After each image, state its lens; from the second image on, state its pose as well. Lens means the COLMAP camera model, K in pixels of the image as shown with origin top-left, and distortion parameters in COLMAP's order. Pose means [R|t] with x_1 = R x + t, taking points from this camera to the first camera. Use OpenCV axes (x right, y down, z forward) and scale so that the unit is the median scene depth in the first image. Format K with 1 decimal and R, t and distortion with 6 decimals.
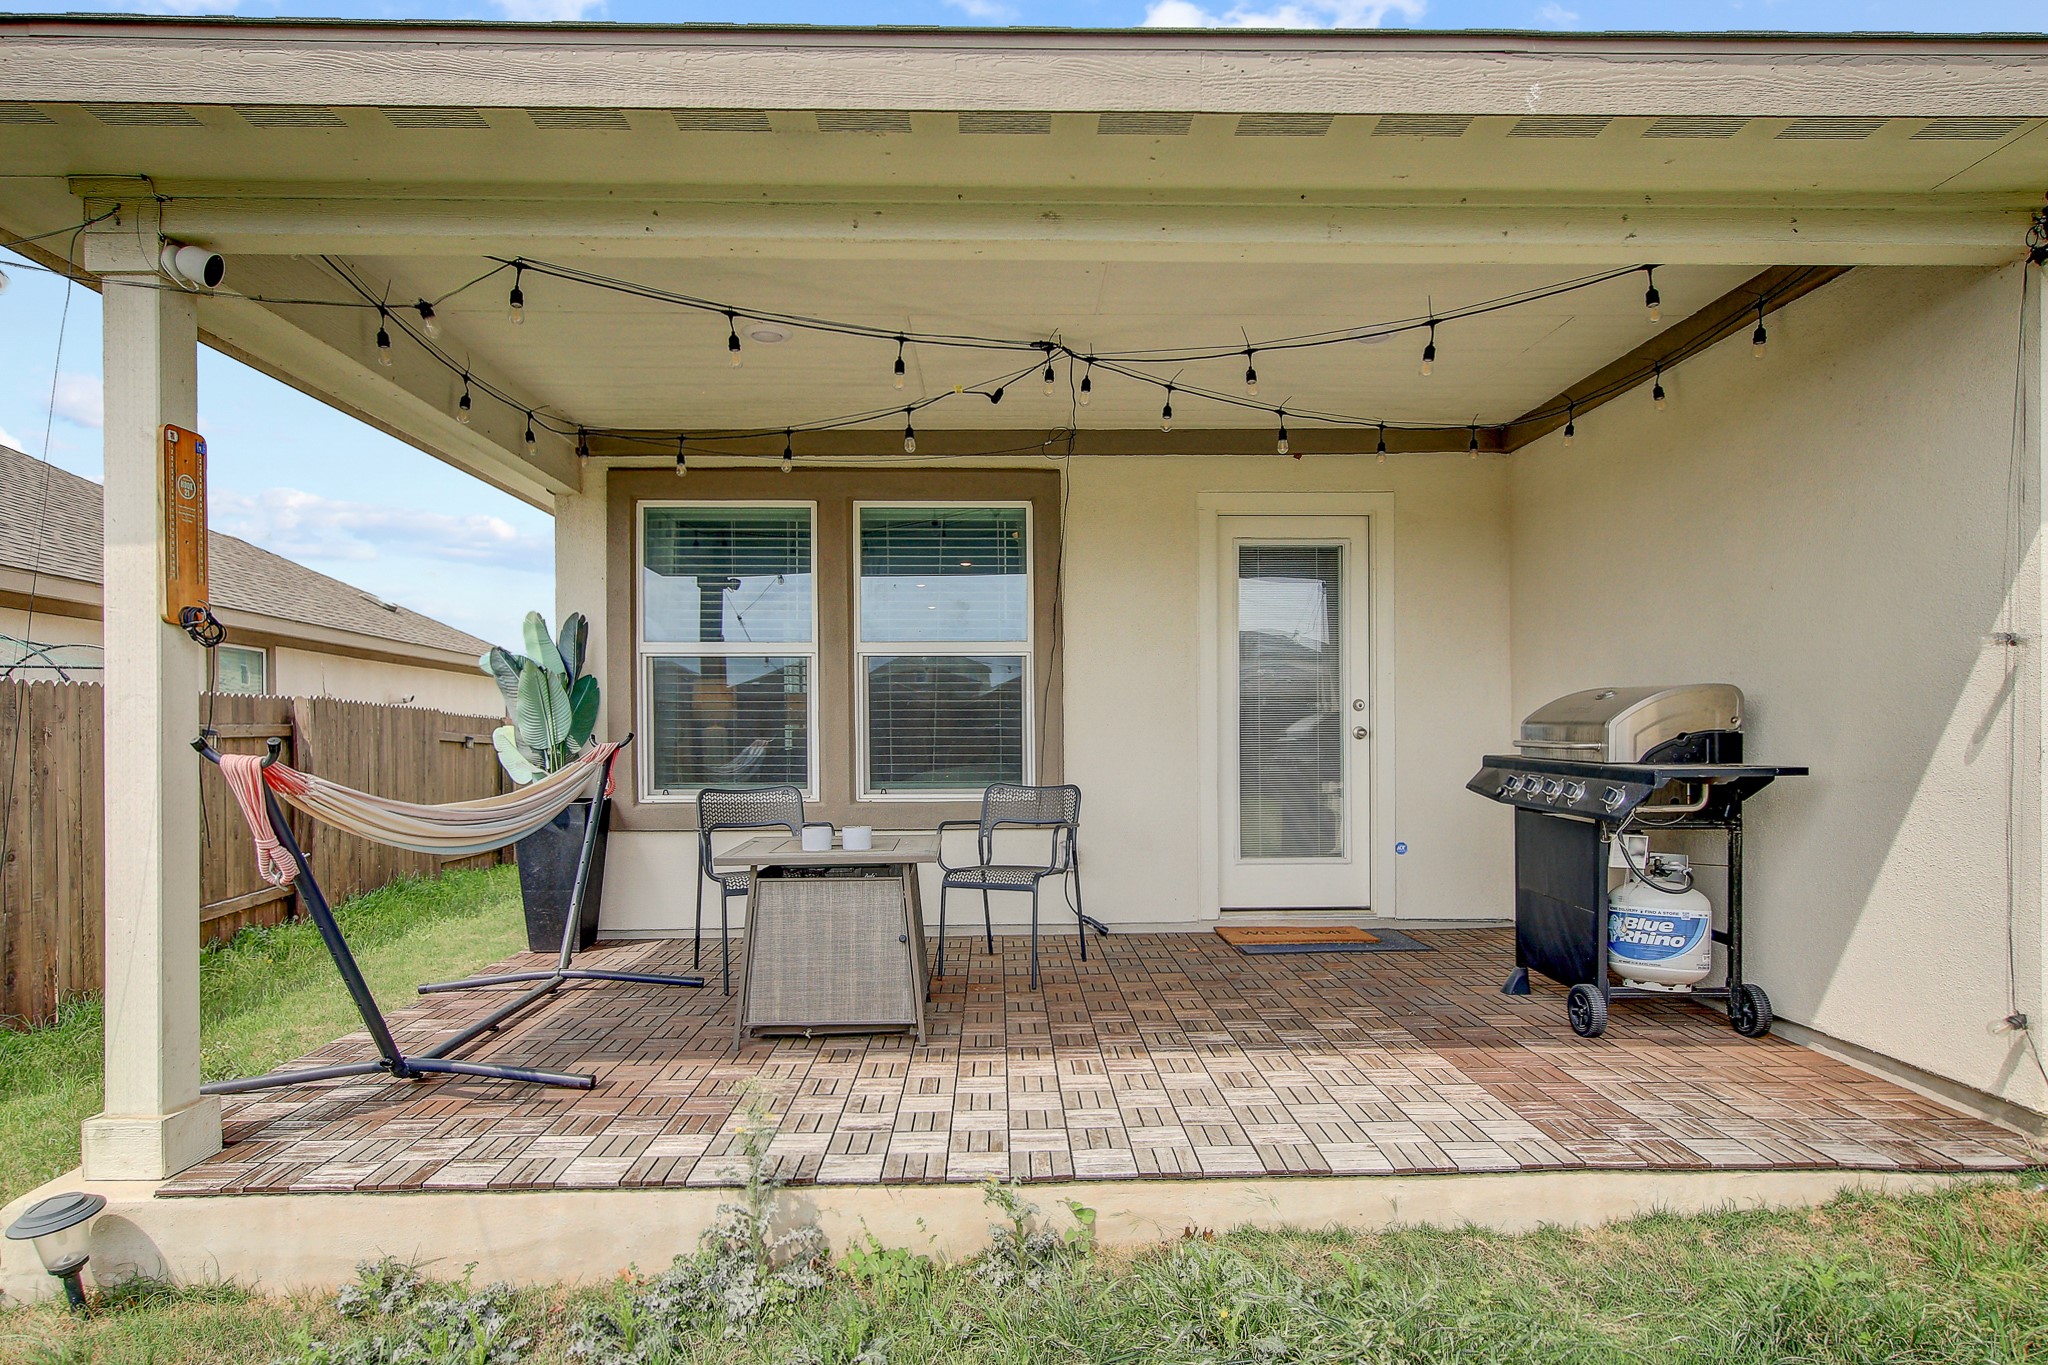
lens RADIAL K [[1119.9, 0, 1018.5], [0, 1119.9, 736.5], [0, 0, 1]] dist [0.002368, 0.000300]
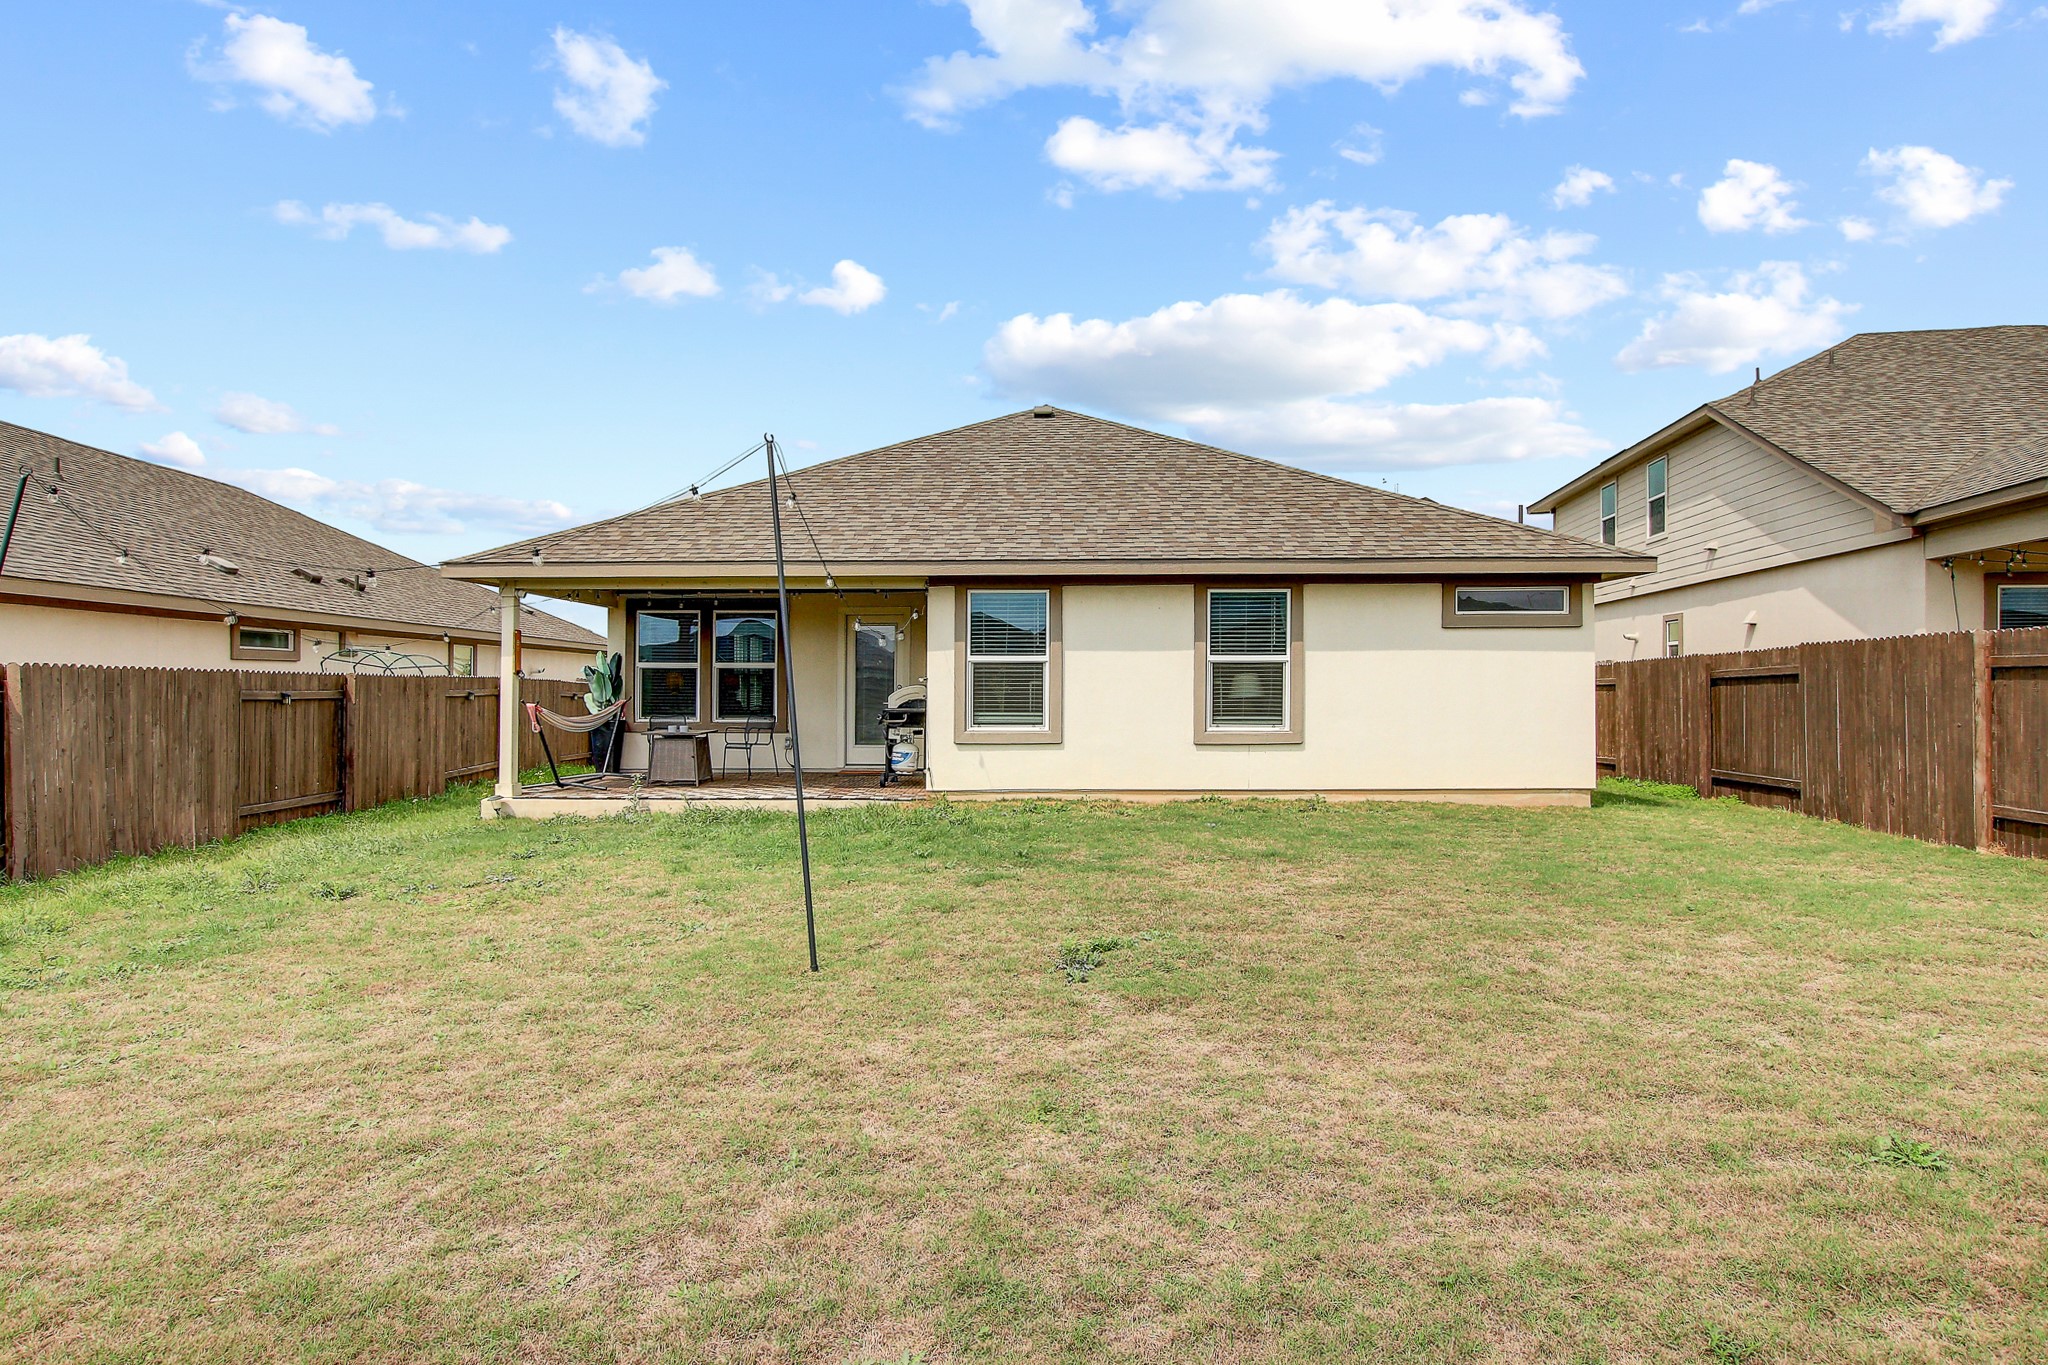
lens RADIAL K [[1119.9, 0, 1018.5], [0, 1119.9, 736.5], [0, 0, 1]] dist [0.002368, 0.000300]
pose [[0.996357, 0.010107, -0.084678, 1.036325], [-0.006652, 0.999138, 0.040984, -0.030446], [0.085019, -0.040271, 0.995565, -2.076909]]
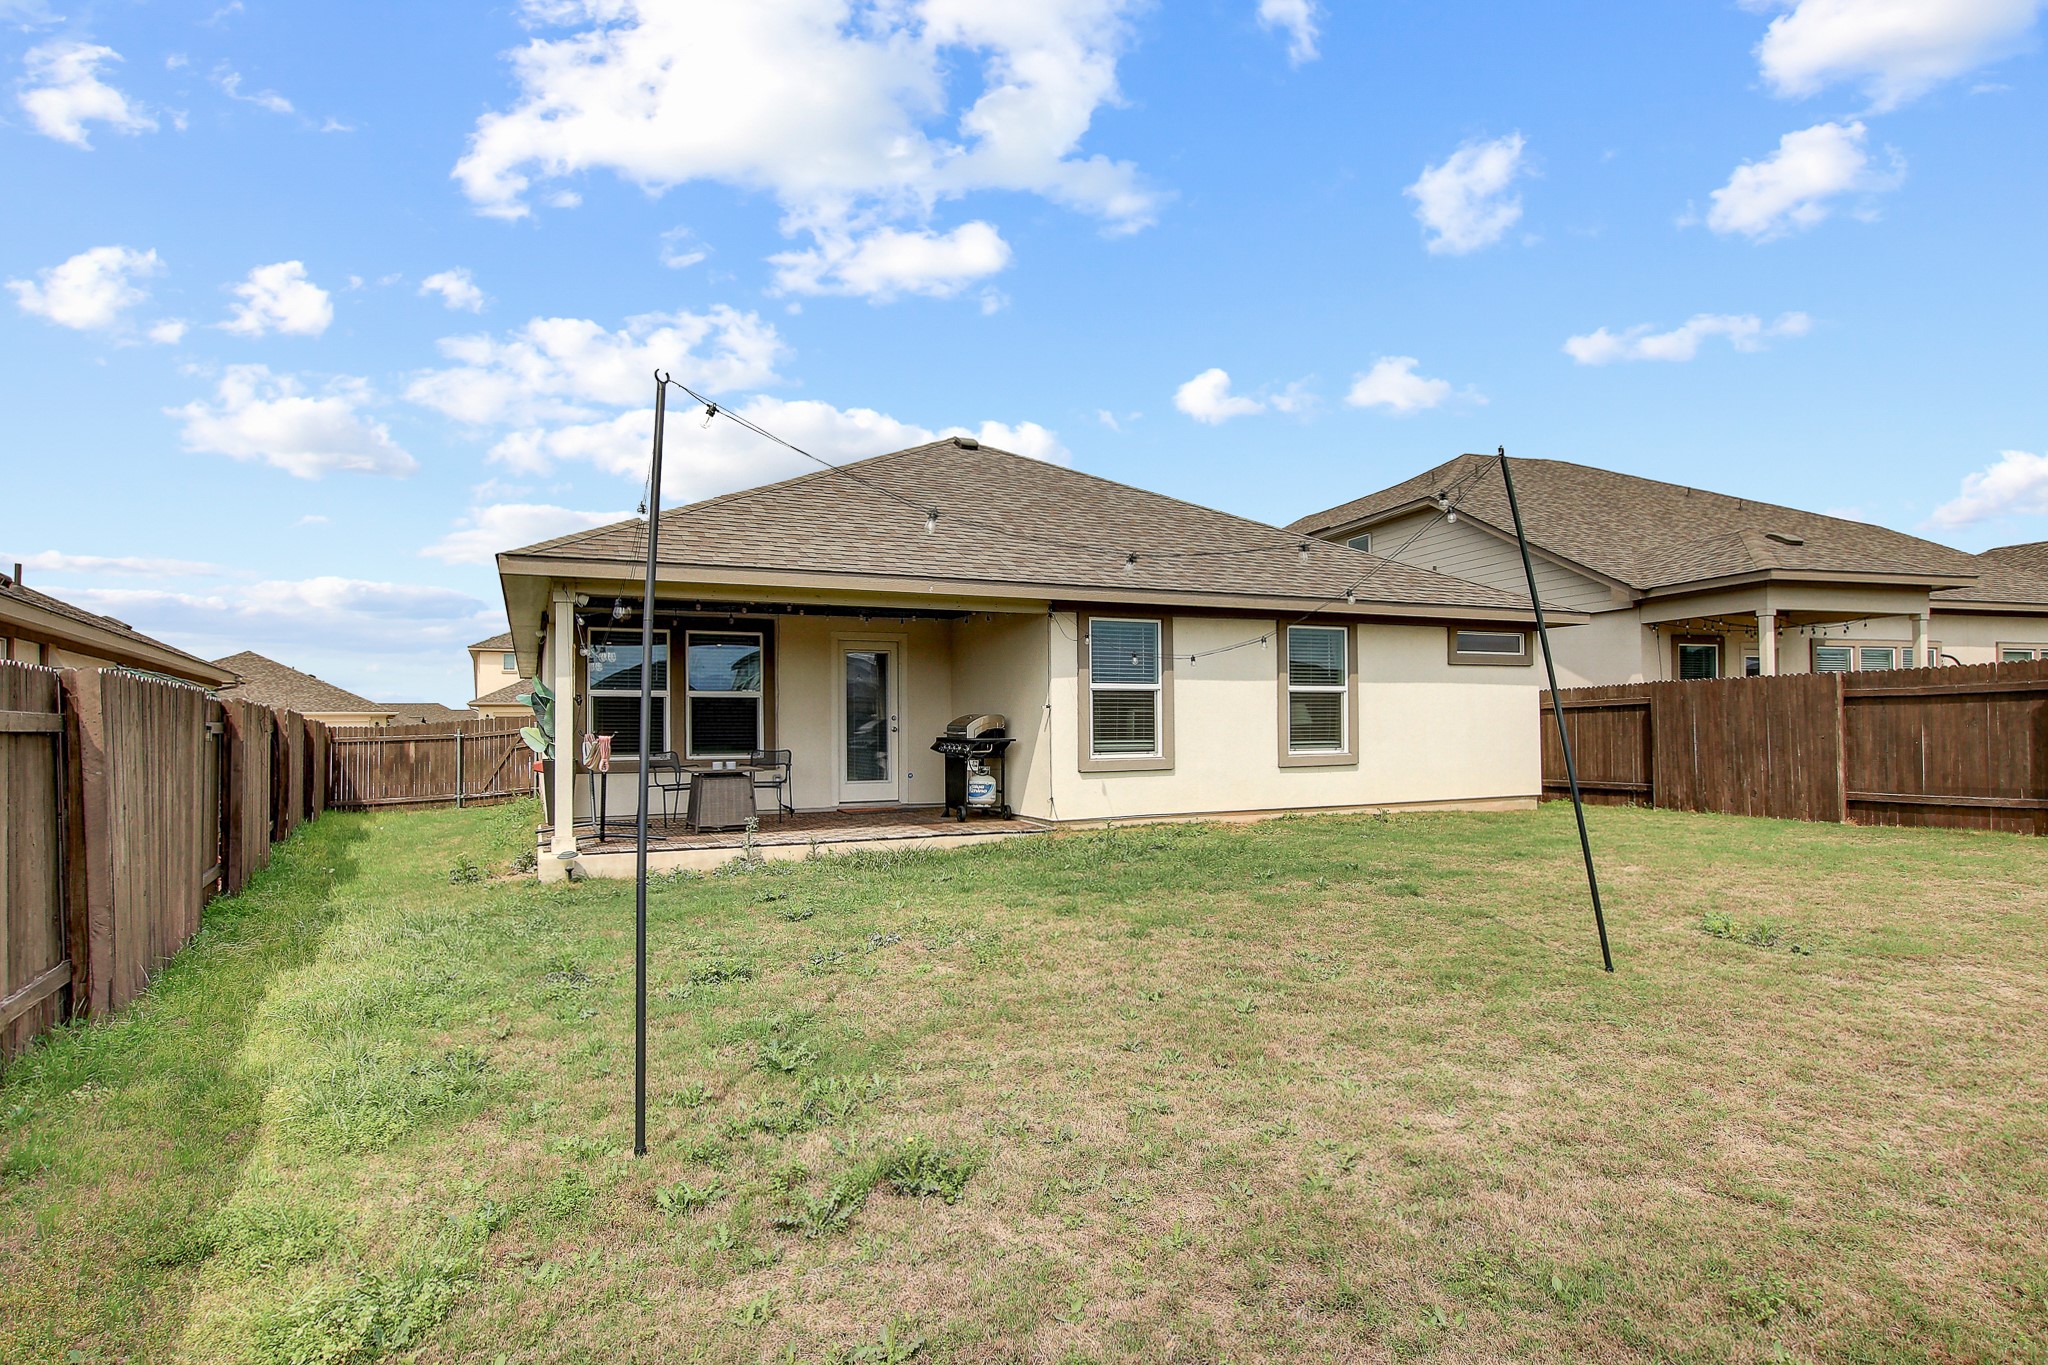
lens RADIAL K [[1119.9, 0, 1018.5], [0, 1119.9, 736.5], [0, 0, 1]] dist [0.002368, 0.000300]
pose [[0.918876, -0.002433, 0.394538, -0.537901], [0.001151, 0.999993, 0.003485, 0.005282], [-0.394544, -0.002748, 0.918873, -1.771423]]
